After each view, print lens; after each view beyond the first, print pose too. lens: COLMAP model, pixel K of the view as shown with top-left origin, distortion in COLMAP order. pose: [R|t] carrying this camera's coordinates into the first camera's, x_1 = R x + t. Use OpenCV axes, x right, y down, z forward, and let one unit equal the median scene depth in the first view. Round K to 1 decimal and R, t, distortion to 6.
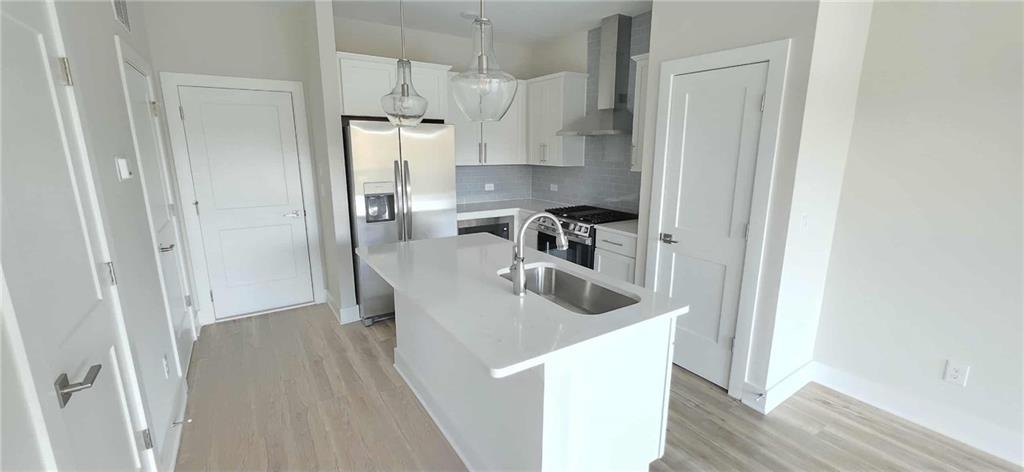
lens RADIAL K [[406.4, 0, 517.3], [0, 406.4, 228.1], [0, 0, 1]] dist [0.000233, -0.000039]
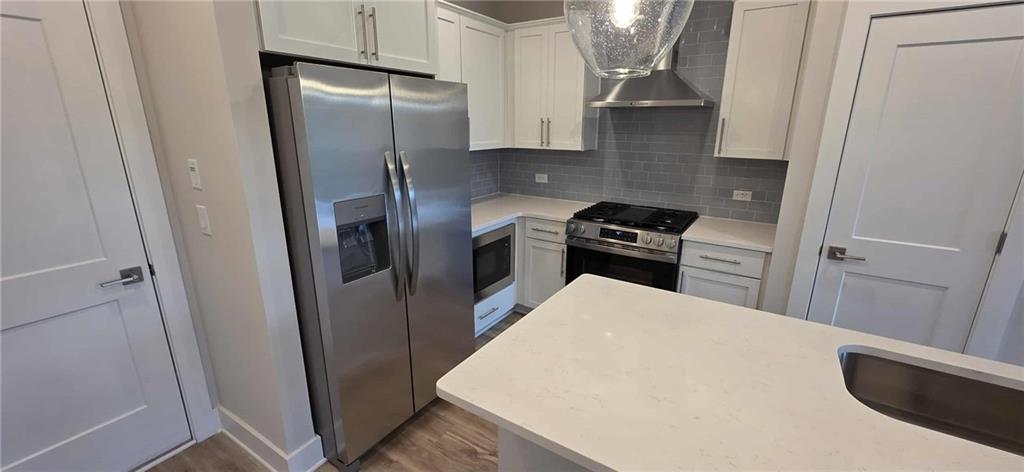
lens RADIAL K [[406.4, 0, 517.3], [0, 406.4, 228.1], [0, 0, 1]] dist [0.000233, -0.000039]
pose [[0.913033, -0.105103, 0.394113, -0.351161], [0.078868, 0.993487, 0.082235, -0.100765], [-0.400189, -0.044001, 0.915376, 0.450508]]
